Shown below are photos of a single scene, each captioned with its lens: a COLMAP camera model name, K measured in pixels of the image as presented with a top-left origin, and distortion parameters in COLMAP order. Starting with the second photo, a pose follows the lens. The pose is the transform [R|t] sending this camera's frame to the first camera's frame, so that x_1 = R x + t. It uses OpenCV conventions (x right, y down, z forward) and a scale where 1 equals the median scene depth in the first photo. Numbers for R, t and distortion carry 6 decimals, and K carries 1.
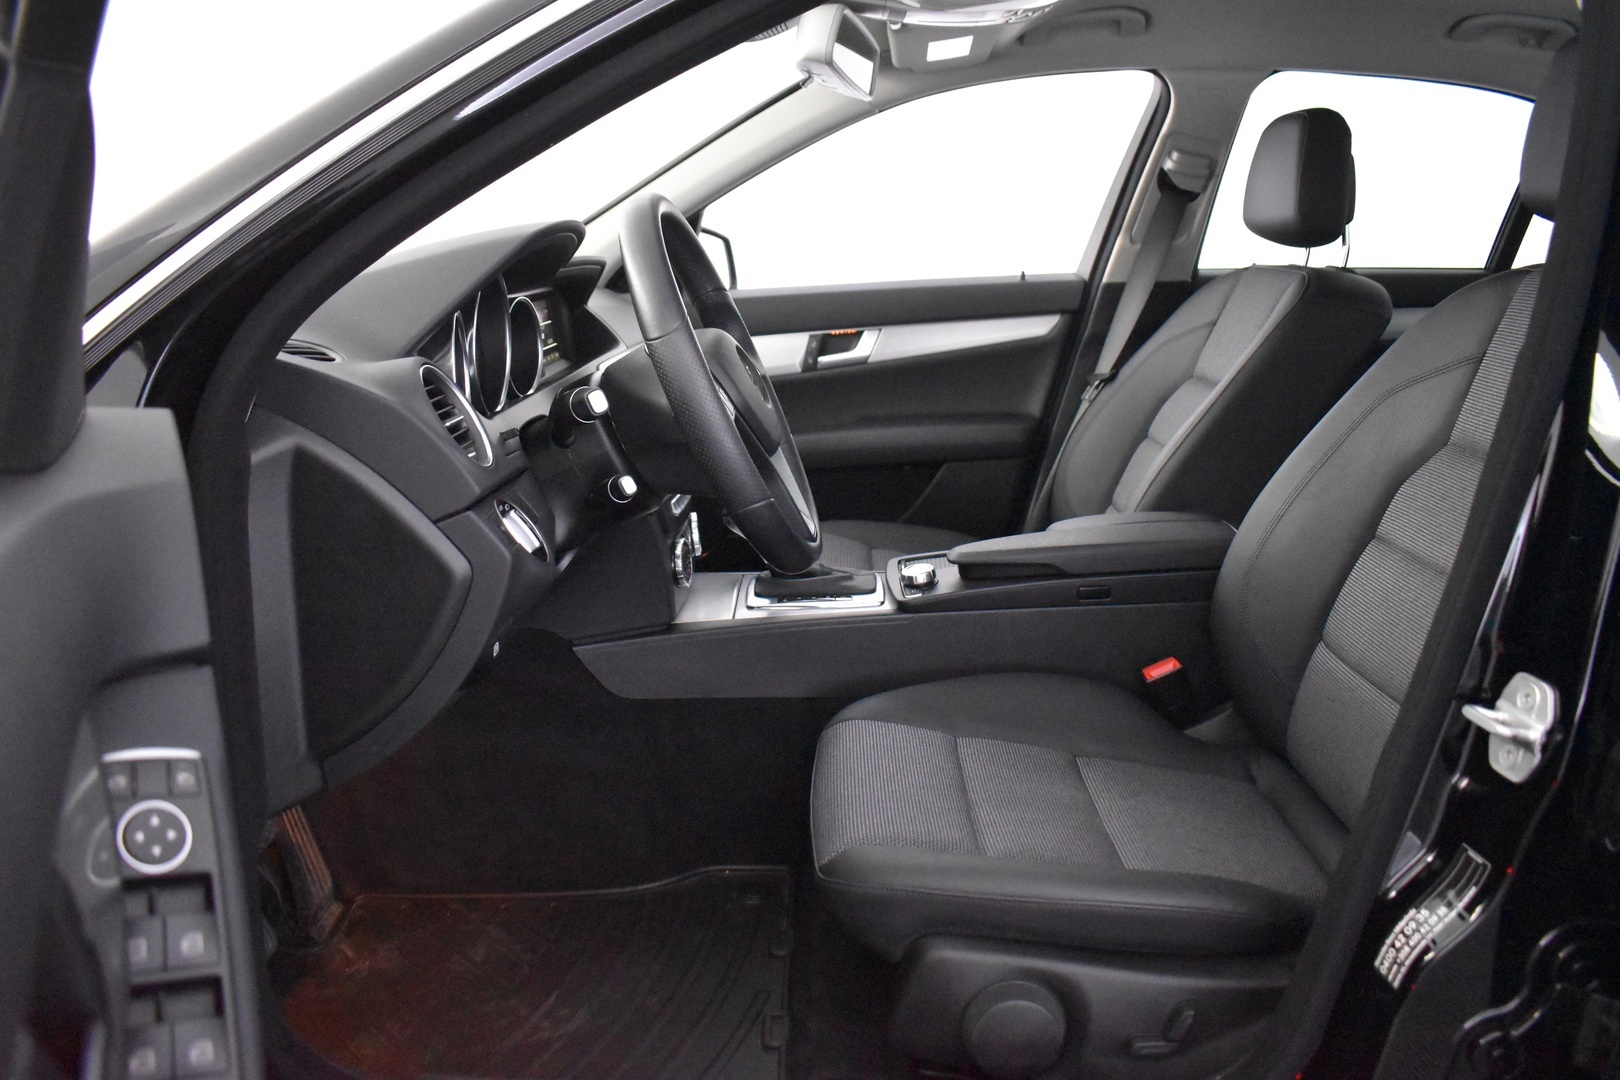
lens RADIAL K [[1254.7, 0, 808.2], [0, 1254.7, 542.8], [0, 0, 1]] dist [-0.062380, -0.003482]
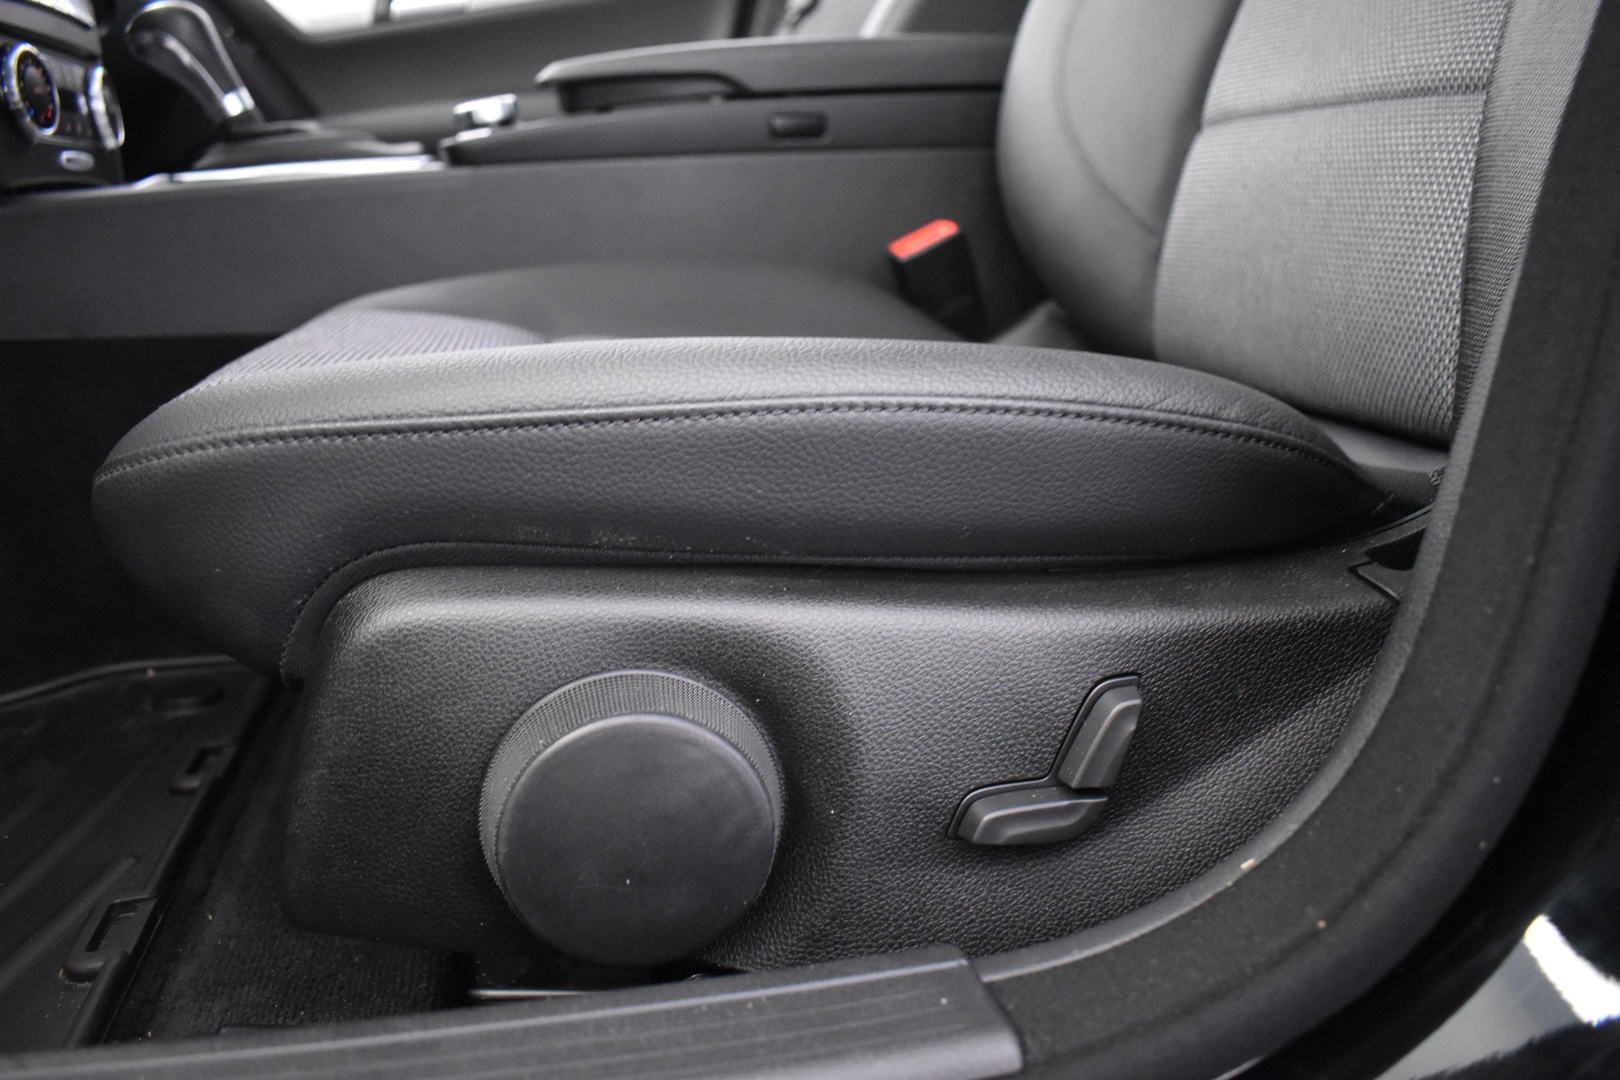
lens RADIAL K [[1254.7, 0, 812.4], [0, 1254.7, 539.4], [0, 0, 1]] dist [-0.062380, -0.003482]
pose [[0.973530, -0.073307, 0.216484, 0.144645], [0.064984, 0.996856, 0.045328, 0.301191], [-0.219127, -0.030060, 0.975233, 0.653419]]
